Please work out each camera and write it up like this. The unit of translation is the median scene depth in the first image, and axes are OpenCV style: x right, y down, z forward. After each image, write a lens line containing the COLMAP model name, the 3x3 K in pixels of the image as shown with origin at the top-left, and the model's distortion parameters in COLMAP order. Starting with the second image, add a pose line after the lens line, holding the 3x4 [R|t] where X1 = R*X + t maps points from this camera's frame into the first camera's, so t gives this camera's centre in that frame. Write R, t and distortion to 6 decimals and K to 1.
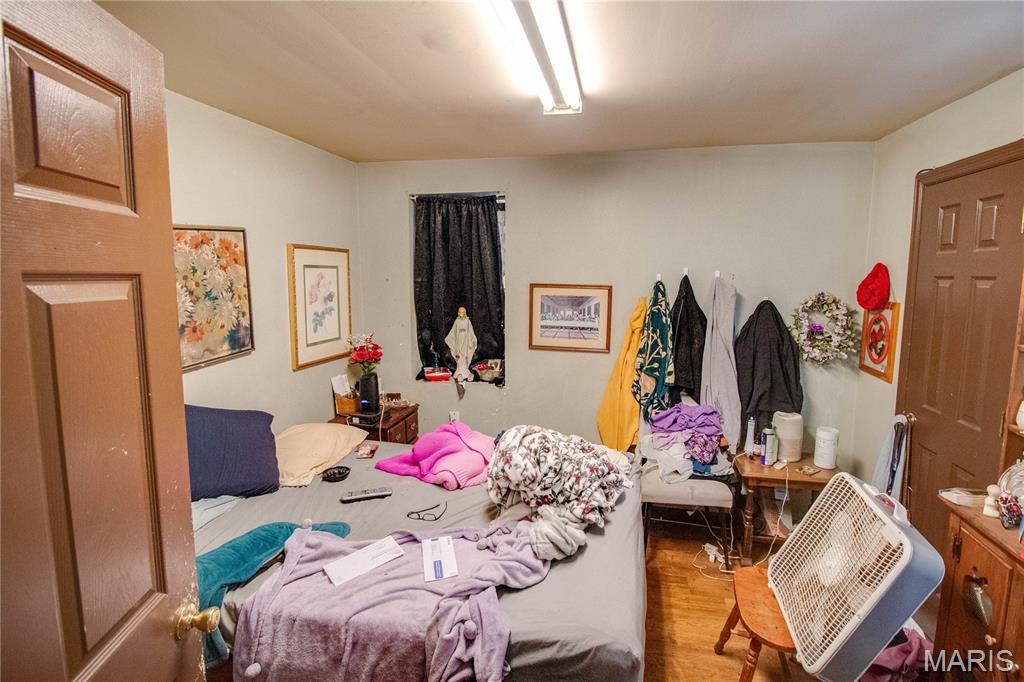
lens RADIAL K [[508.1, 0, 509.6], [0, 508.1, 337.8], [0, 0, 1]] dist [-0.025406, -0.001642]
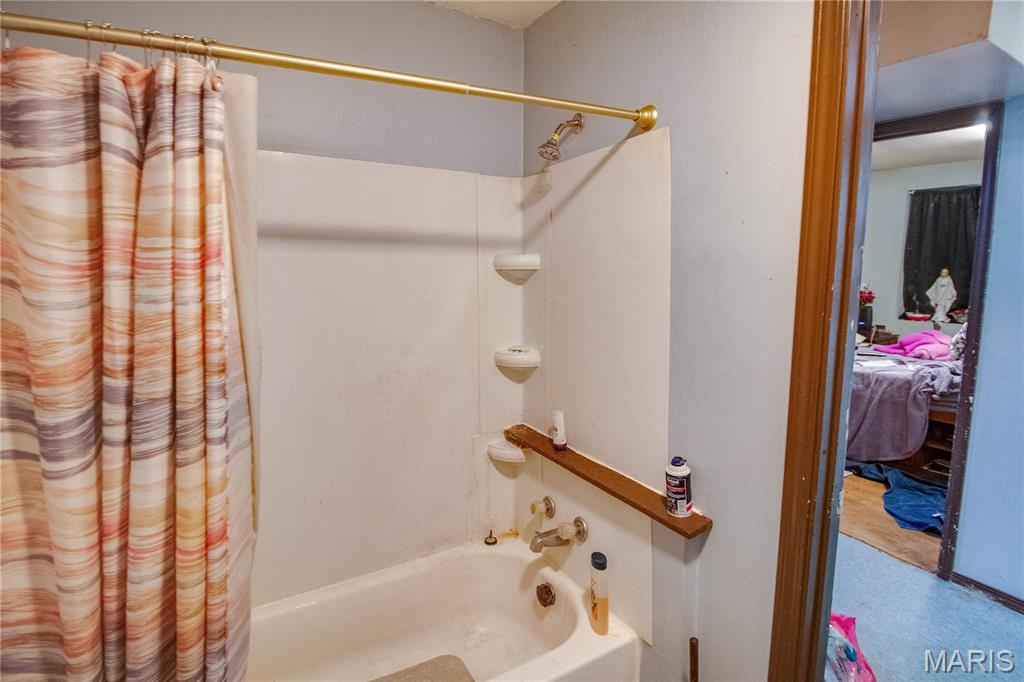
lens RADIAL K [[508.1, 0, 511.8], [0, 508.1, 336.5], [0, 0, 1]] dist [-0.025406, -0.001642]
pose [[0.689997, 0.092867, -0.717830, 0.082588], [-0.076528, 0.995536, 0.055234, 0.141689], [0.719756, 0.016823, 0.694024, -0.788682]]
